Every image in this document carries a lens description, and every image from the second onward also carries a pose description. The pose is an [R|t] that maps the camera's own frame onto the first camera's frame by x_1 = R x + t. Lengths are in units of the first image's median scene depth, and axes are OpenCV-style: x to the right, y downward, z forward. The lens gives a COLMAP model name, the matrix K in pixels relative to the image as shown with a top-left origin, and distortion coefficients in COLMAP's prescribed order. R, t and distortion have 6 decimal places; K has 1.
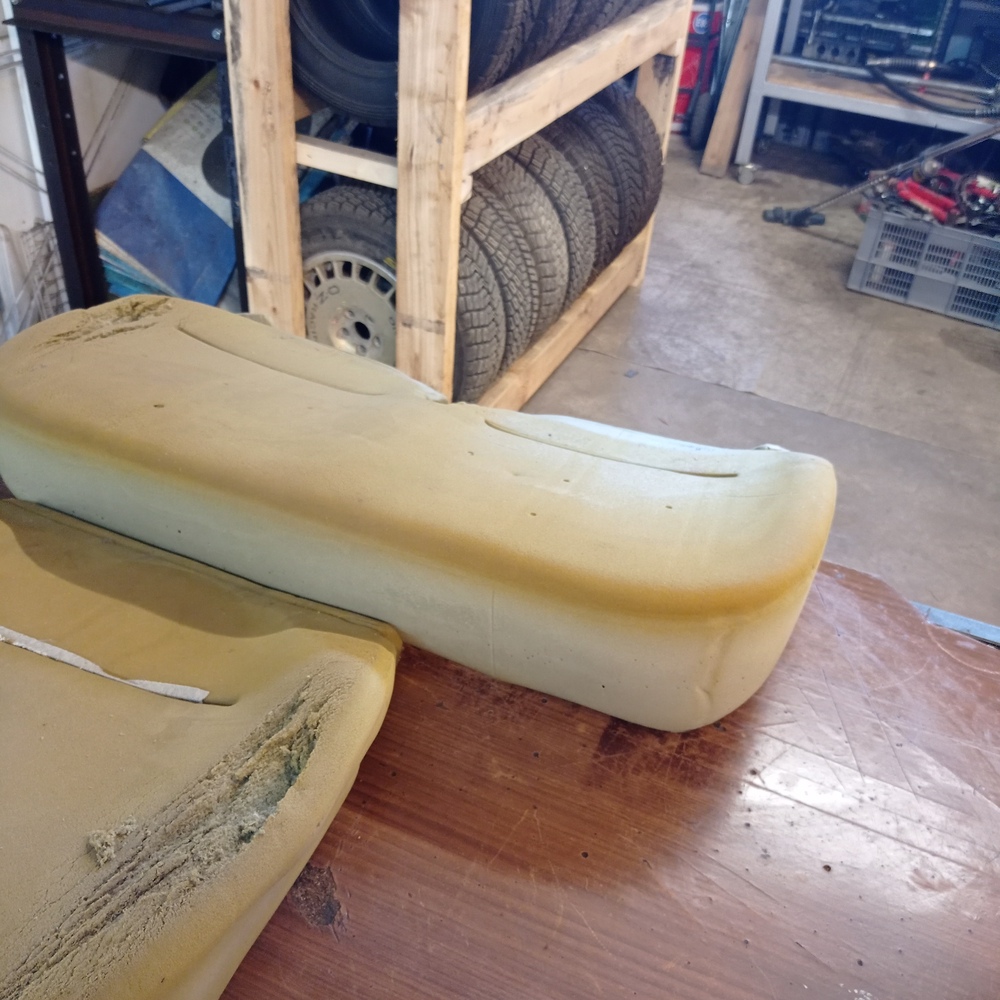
lens RADIAL K [[1008.0, 0, 500.0], [0, 1008.0, 500.0], [0, 0, 1]] dist [0.124899, -0.235362]
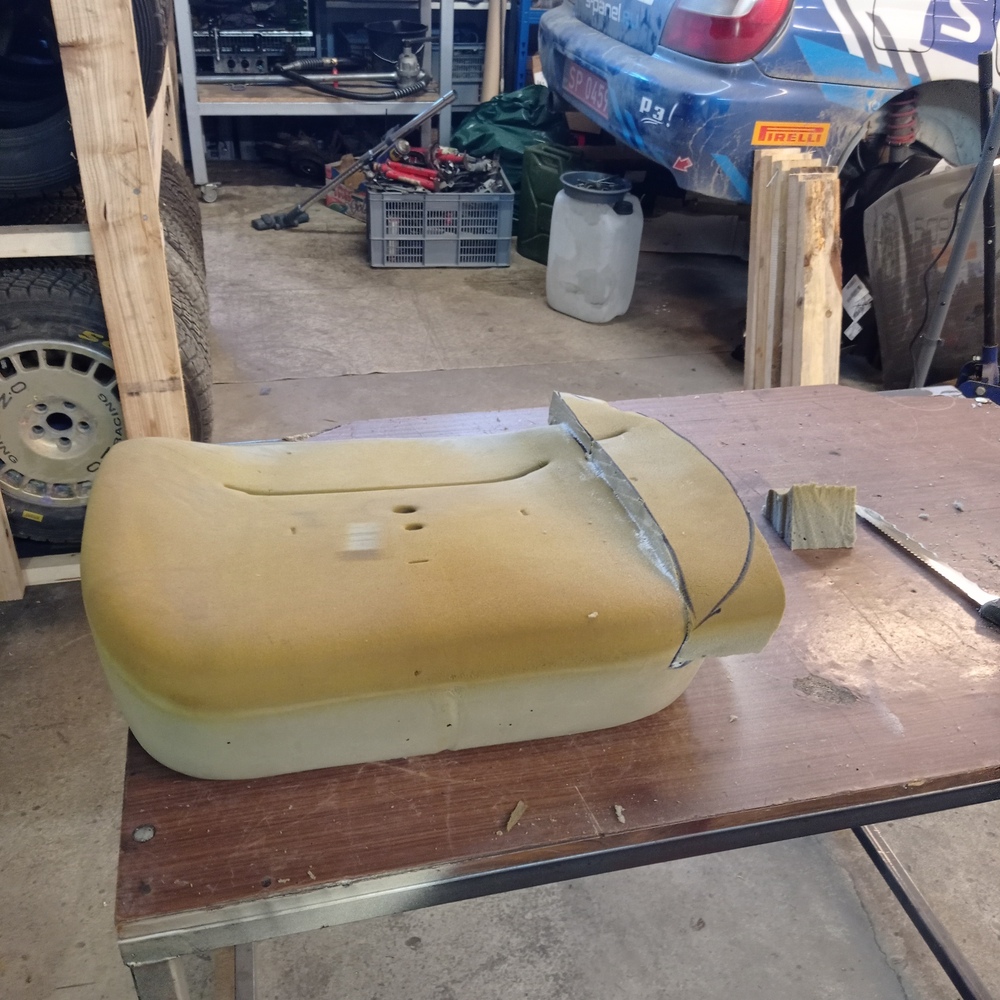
lens RADIAL K [[1001.5, 0, 500.0], [0, 1001.5, 500.0], [0, 0, 1]] dist [0.132946, -0.236304]
pose [[0.772530, -0.373776, 0.513311, -0.280743], [0.382697, 0.919147, 0.093336, -0.033672], [-0.506696, 0.124338, 0.853112, 0.038383]]
